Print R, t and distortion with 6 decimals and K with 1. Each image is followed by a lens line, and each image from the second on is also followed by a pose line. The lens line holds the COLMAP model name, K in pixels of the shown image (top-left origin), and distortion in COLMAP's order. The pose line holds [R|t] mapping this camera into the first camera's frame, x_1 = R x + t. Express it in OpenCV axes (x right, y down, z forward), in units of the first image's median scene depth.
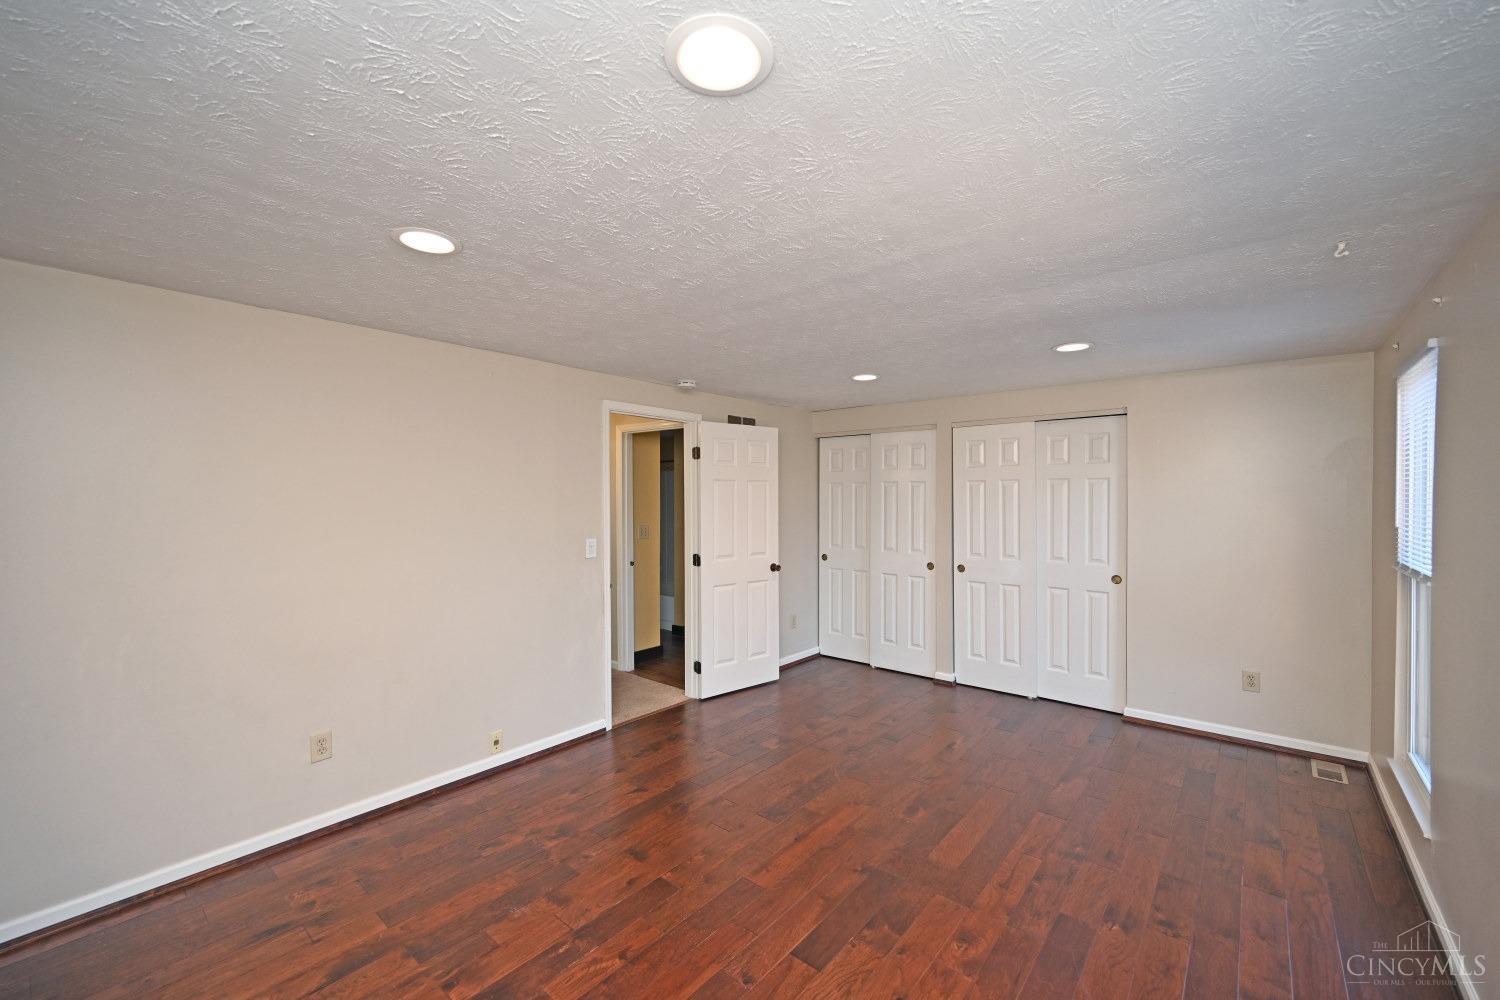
lens RADIAL K [[601.9, 0, 751.9], [0, 601.9, 499.8], [0, 0, 1]] dist [0.000438, 0.000089]
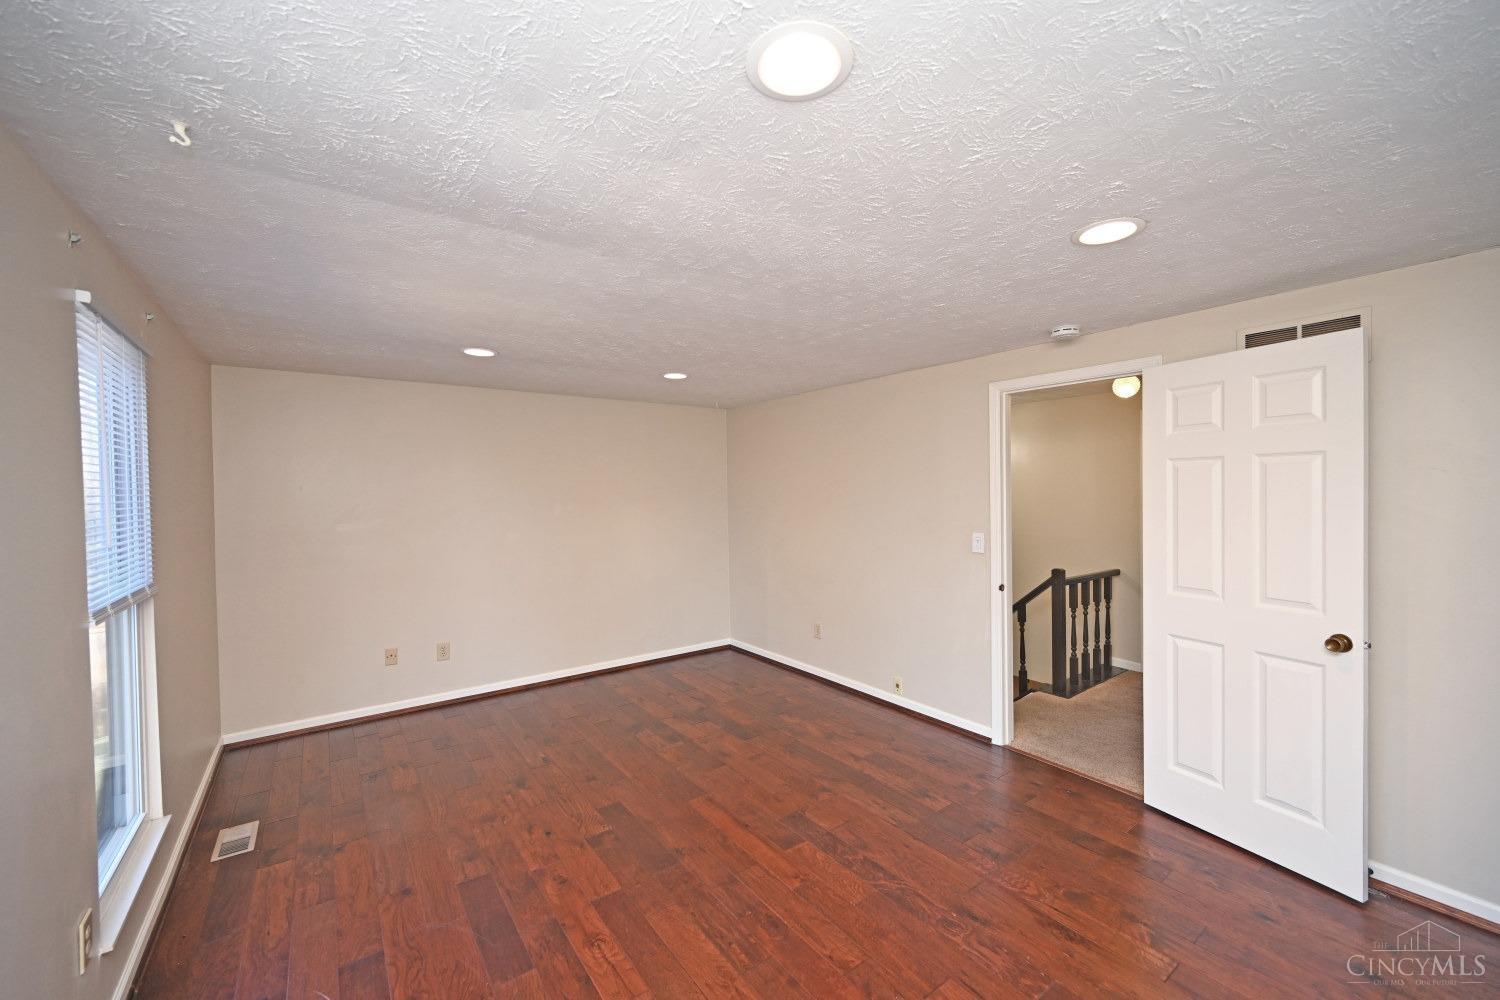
lens RADIAL K [[585.6, 0, 751.2], [0, 585.6, 498.3], [0, 0, 1]] dist [-0.001422, -0.000237]
pose [[-0.235457, 0.016767, -0.971740, 0.716258], [0.007987, 0.999851, 0.015316, -0.006891], [0.971852, -0.004155, -0.235556, 0.863199]]
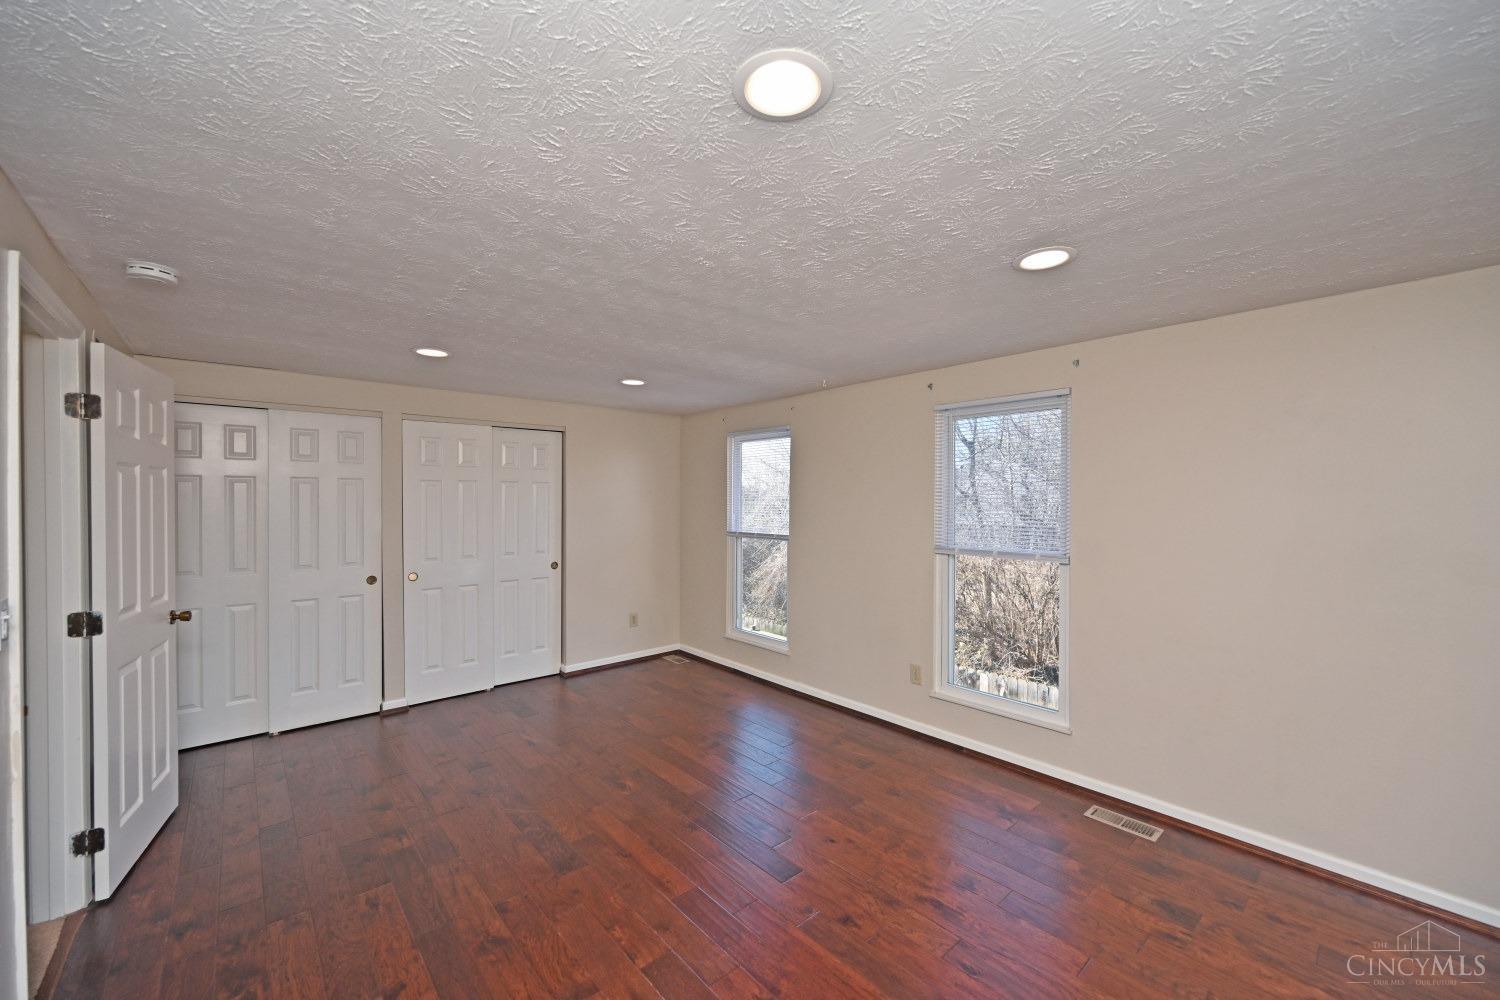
lens RADIAL K [[588.2, 0, 748.9], [0, 588.2, 501.3], [0, 0, 1]] dist [0.001745, 0.000218]
pose [[0.152443, -0.000552, 0.988312, -0.565153], [0.003390, 0.999994, 0.000036, 0.002381], [-0.988306, 0.003345, 0.152444, 0.460958]]
